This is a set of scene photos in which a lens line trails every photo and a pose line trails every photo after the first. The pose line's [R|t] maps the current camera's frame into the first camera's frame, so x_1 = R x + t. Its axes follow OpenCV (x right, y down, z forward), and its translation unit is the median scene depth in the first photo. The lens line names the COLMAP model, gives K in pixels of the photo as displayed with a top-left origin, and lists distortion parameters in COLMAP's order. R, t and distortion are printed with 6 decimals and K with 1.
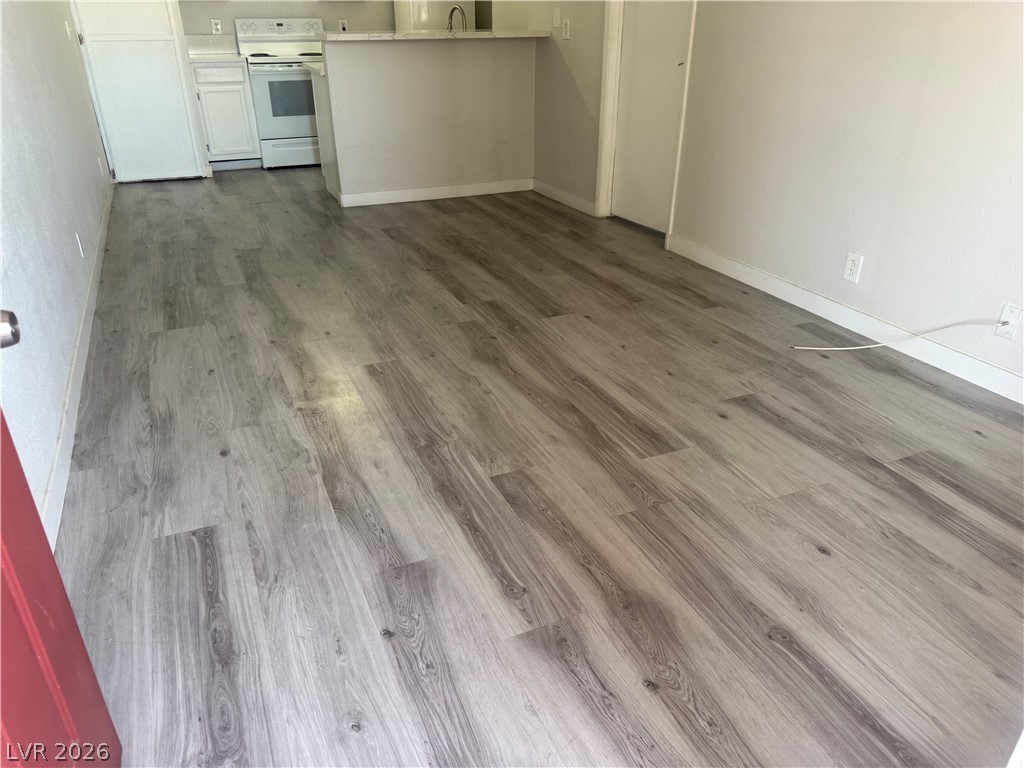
lens RADIAL K [[725.1, 0, 512.2], [0, 725.1, 388.4], [0, 0, 1]] dist [0.104396, -0.167048]
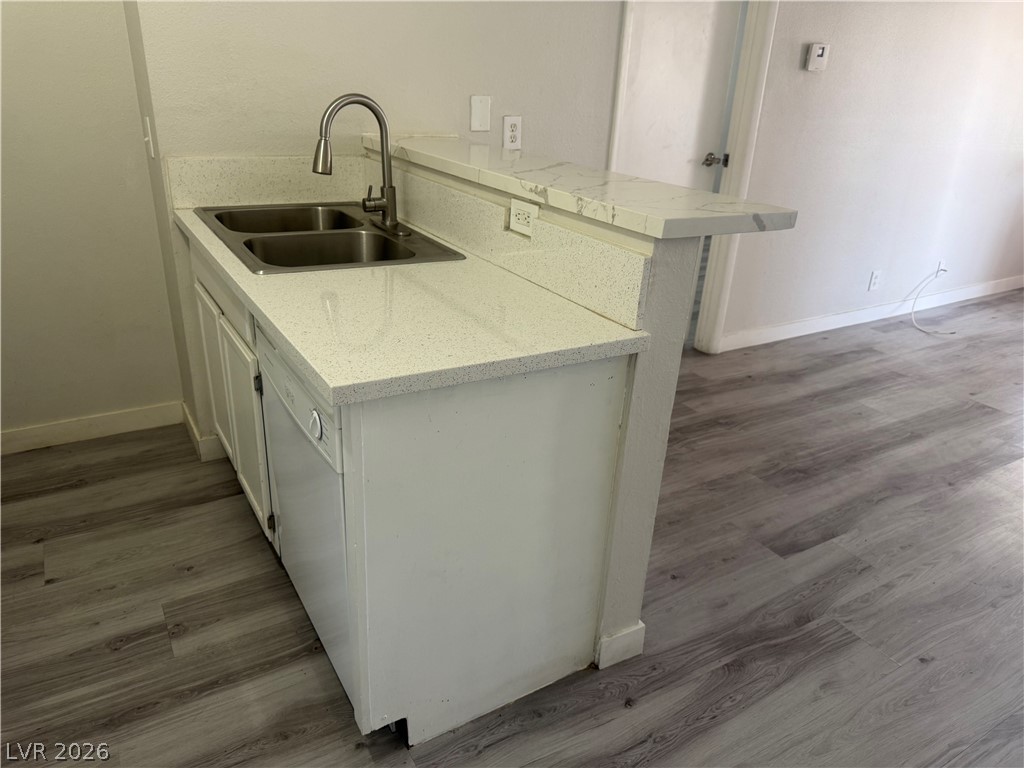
lens RADIAL K [[725.1, 0, 512.2], [0, 725.1, 388.4], [0, 0, 1]] dist [0.104396, -0.167048]
pose [[-0.125182, -0.403265, 0.906481, -0.606241], [0.409978, 0.810985, 0.417398, -0.642079], [-0.903464, 0.423888, 0.063809, 1.189433]]
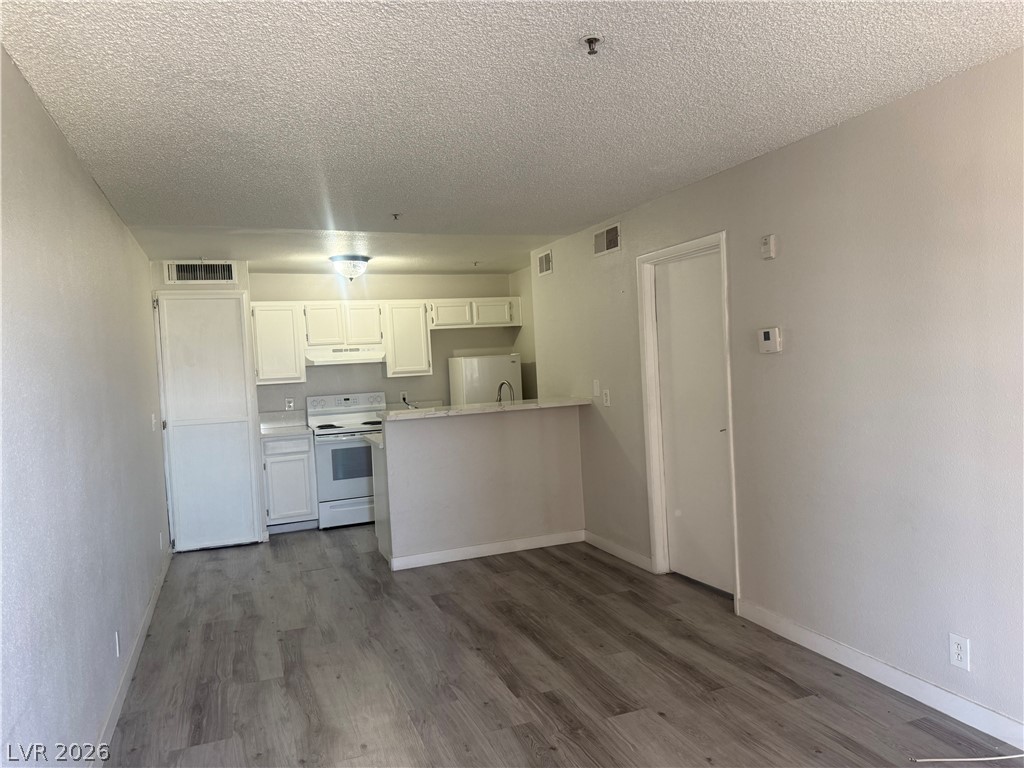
lens RADIAL K [[725.1, 0, 512.2], [0, 725.1, 388.4], [0, 0, 1]] dist [0.104396, -0.167048]
pose [[0.996991, -0.050520, -0.058797, -0.001535], [0.021448, 0.908637, -0.417035, -0.069112], [0.074493, 0.414519, 0.906987, 0.024380]]
